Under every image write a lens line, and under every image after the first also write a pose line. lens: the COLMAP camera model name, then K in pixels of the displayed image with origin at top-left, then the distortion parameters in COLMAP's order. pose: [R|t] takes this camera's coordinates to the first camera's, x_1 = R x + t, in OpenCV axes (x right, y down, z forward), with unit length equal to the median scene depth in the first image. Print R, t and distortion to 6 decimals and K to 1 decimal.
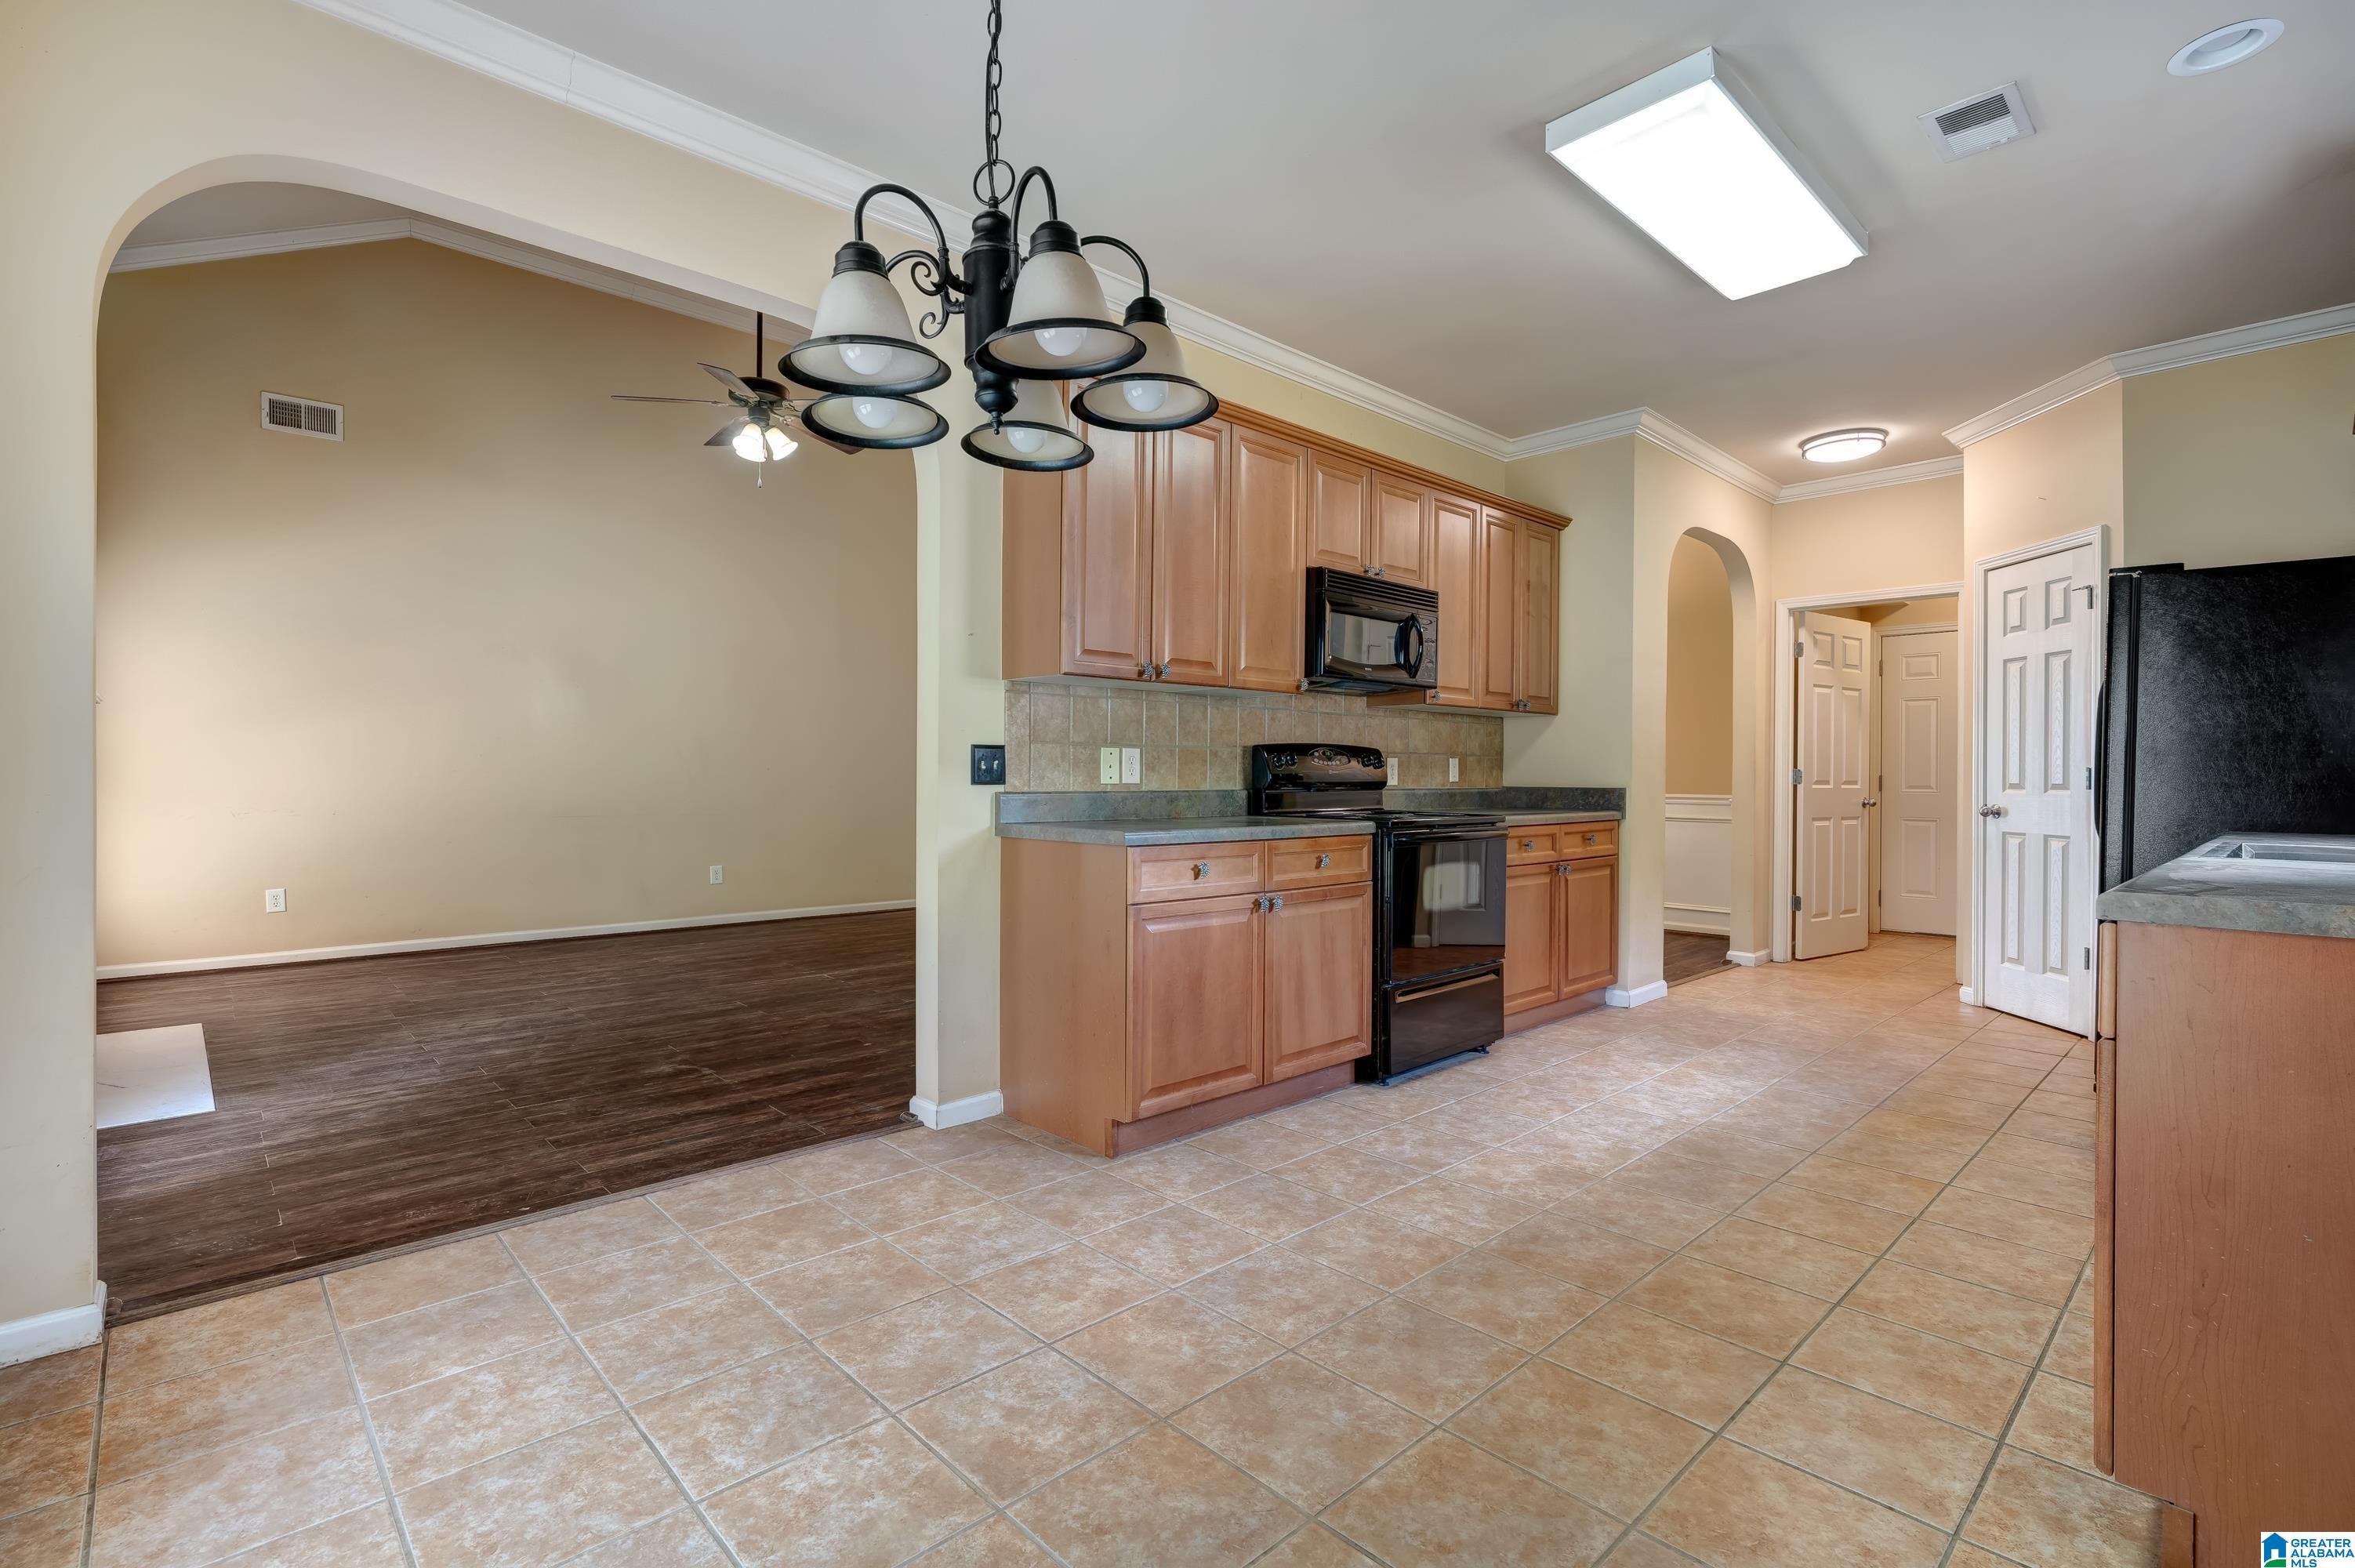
lens RADIAL K [[1077.9, 0, 1176.7], [0, 1077.9, 787.3], [0, 0, 1]] dist [-0.007476, 0.003124]
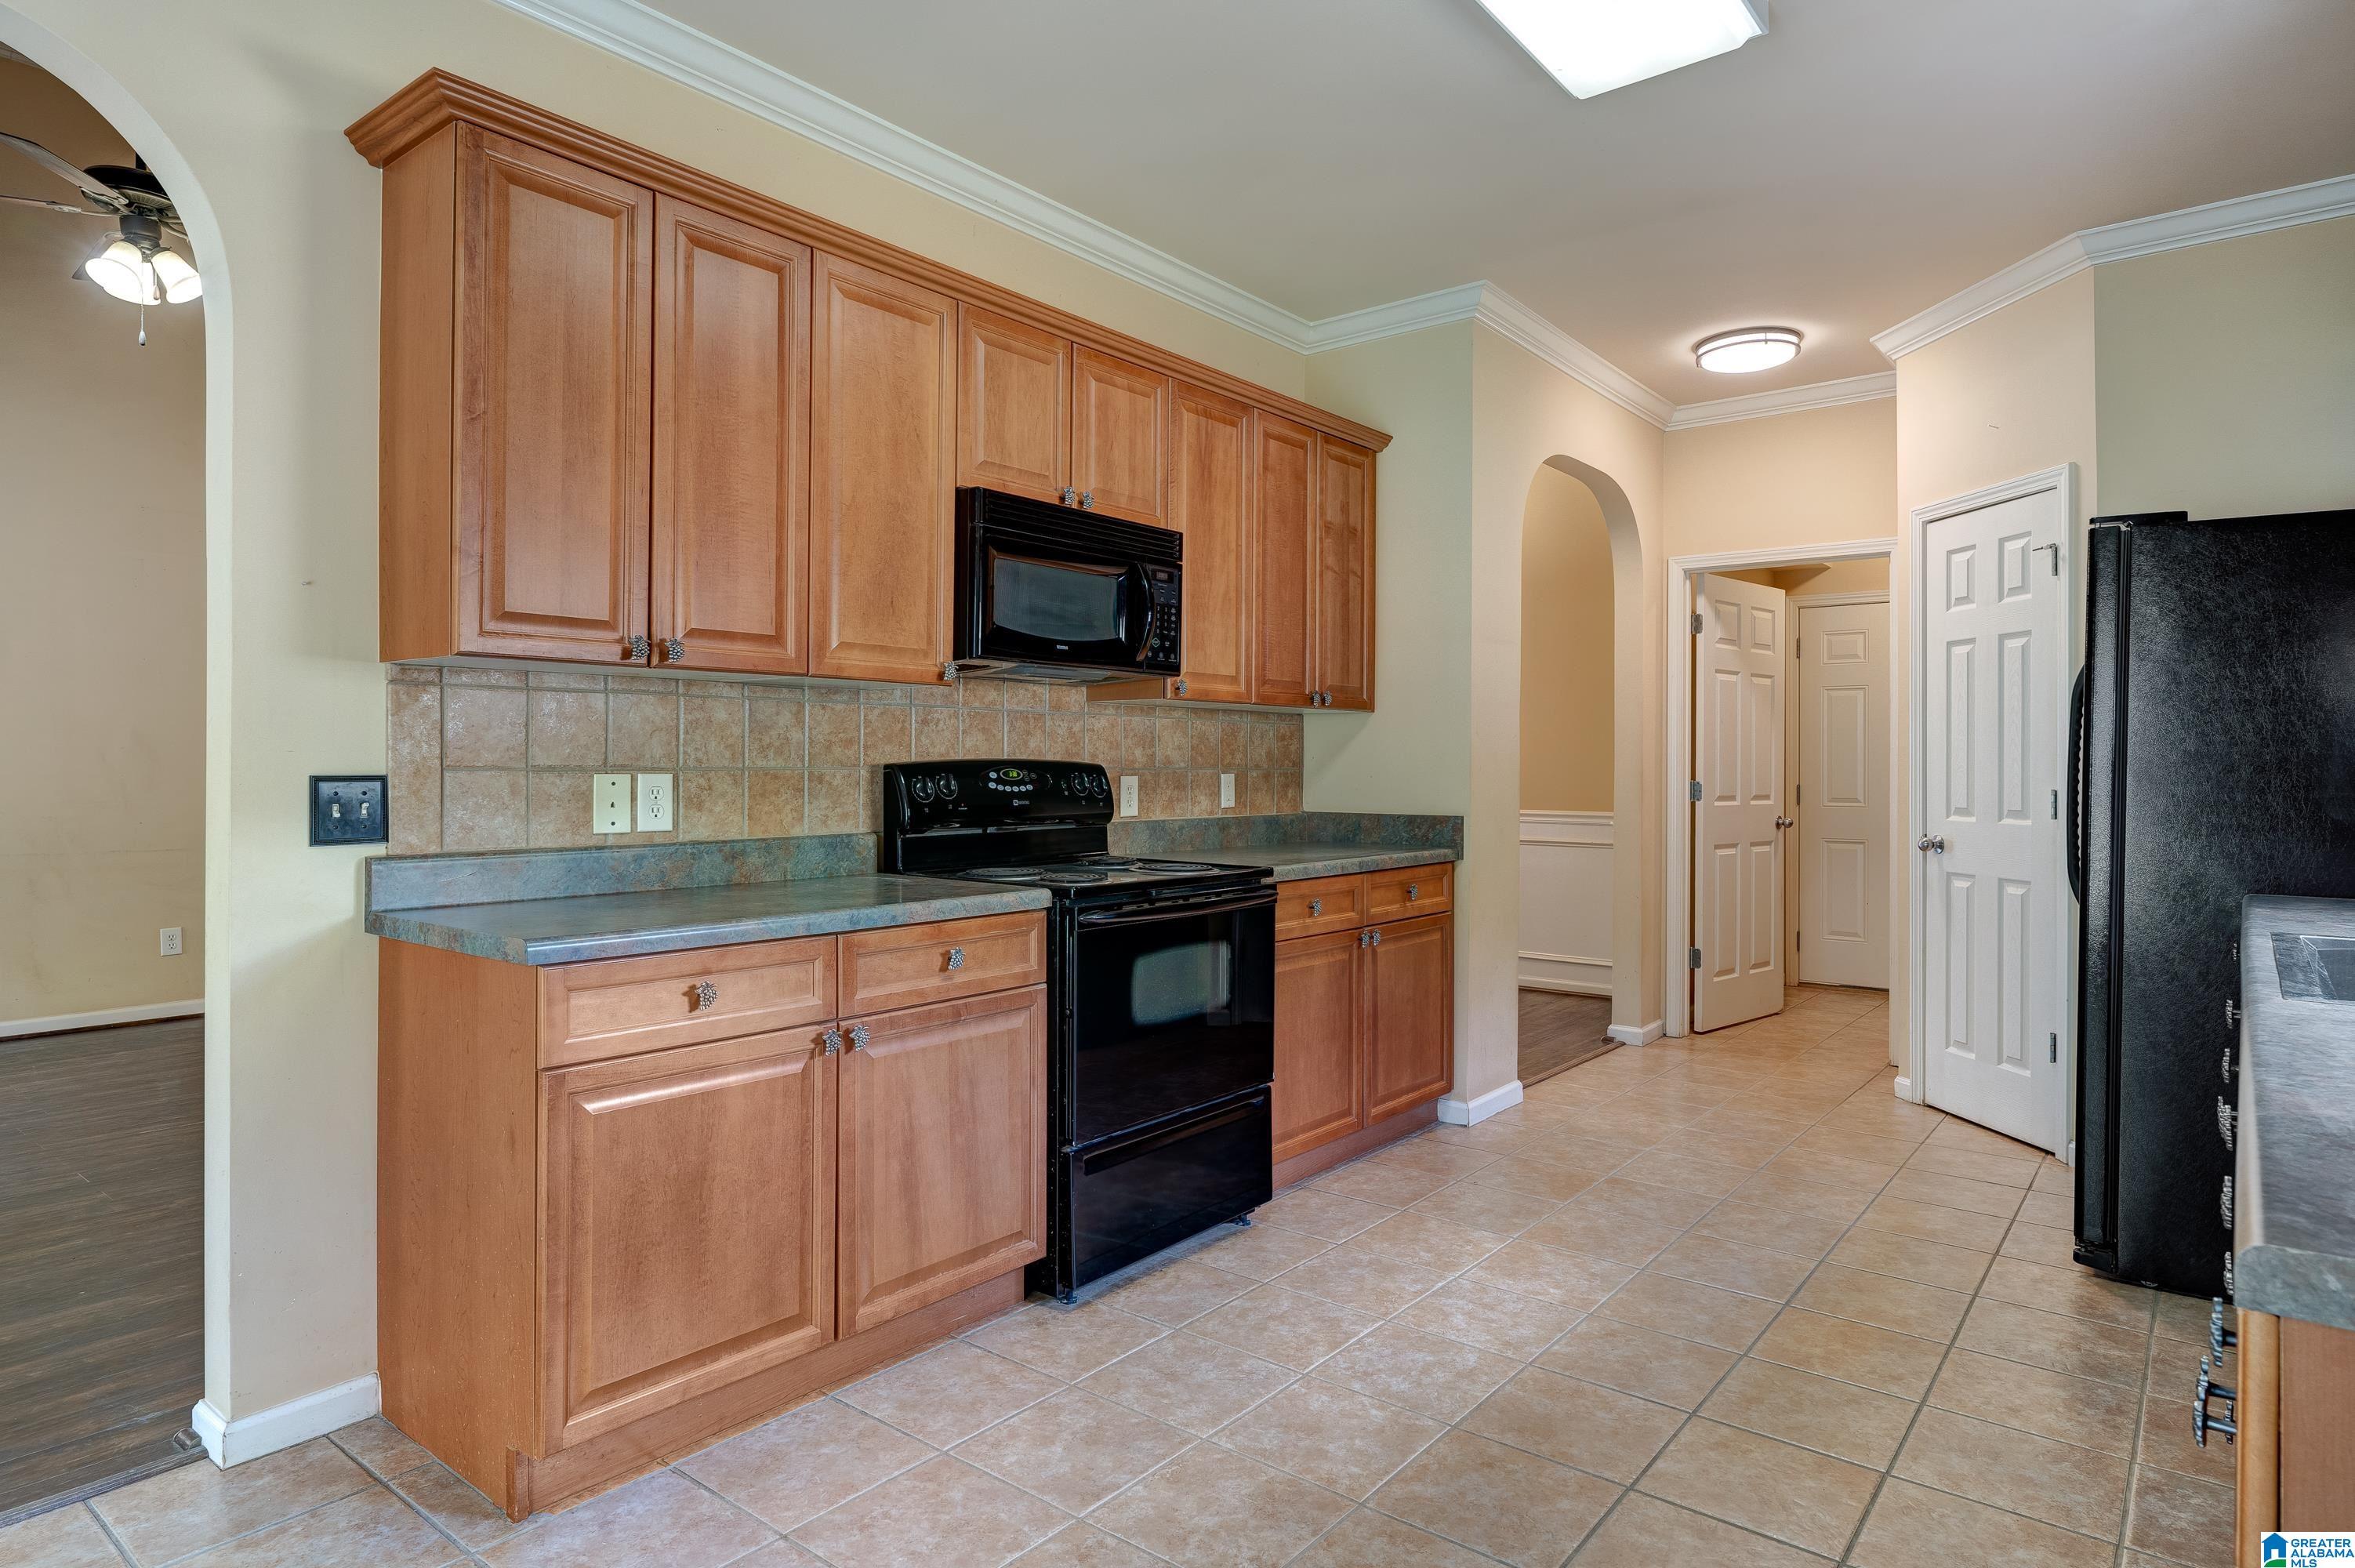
lens RADIAL K [[1317.7, 0, 1184.7], [0, 1317.7, 774.5], [0, 0, 1]] dist [-0.003267, -0.000954]
pose [[0.990251, -0.002654, 0.139270, 0.164106], [0.003184, 0.999989, -0.003584, -0.034919], [-0.139259, 0.003993, 0.990248, 0.235127]]
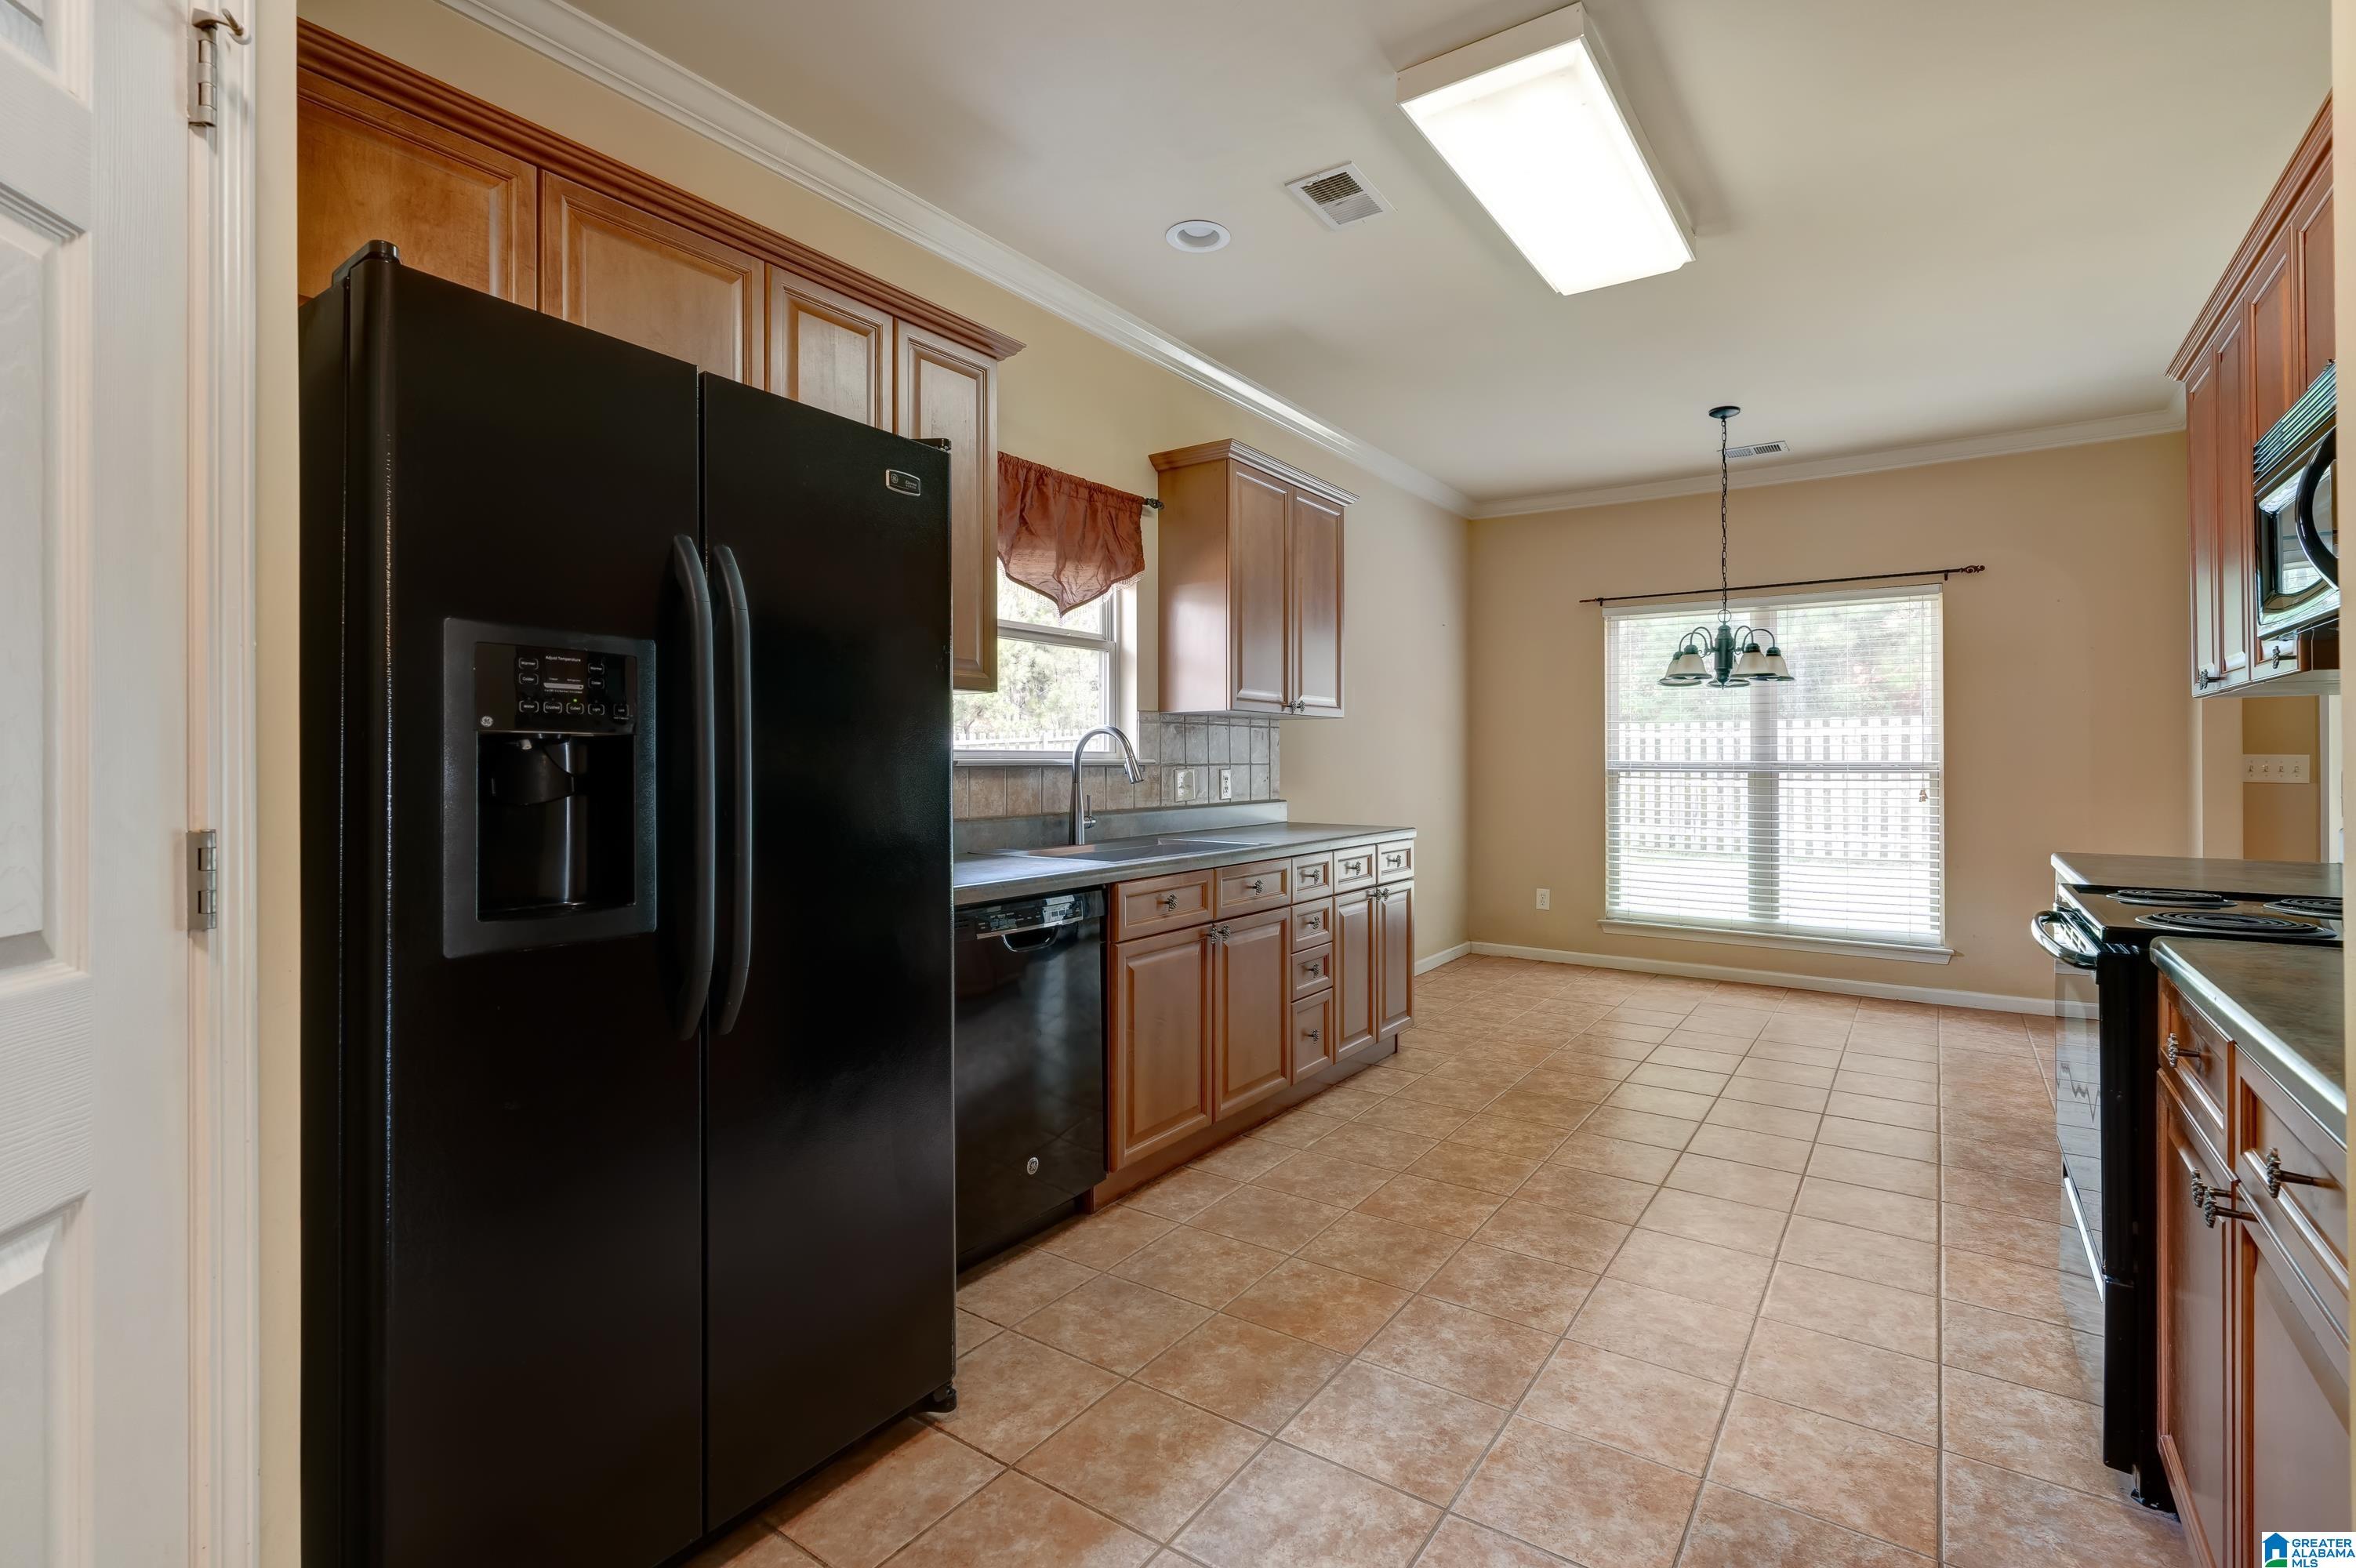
lens RADIAL K [[1078.3, 0, 1181.9], [0, 1078.3, 762.9], [0, 0, 1]] dist [-0.007476, 0.003124]
pose [[-0.979850, -0.006566, -0.199626, 0.884517], [-0.009133, 0.999887, 0.011941, -0.047044], [0.199525, 0.013523, -0.979799, 1.600222]]
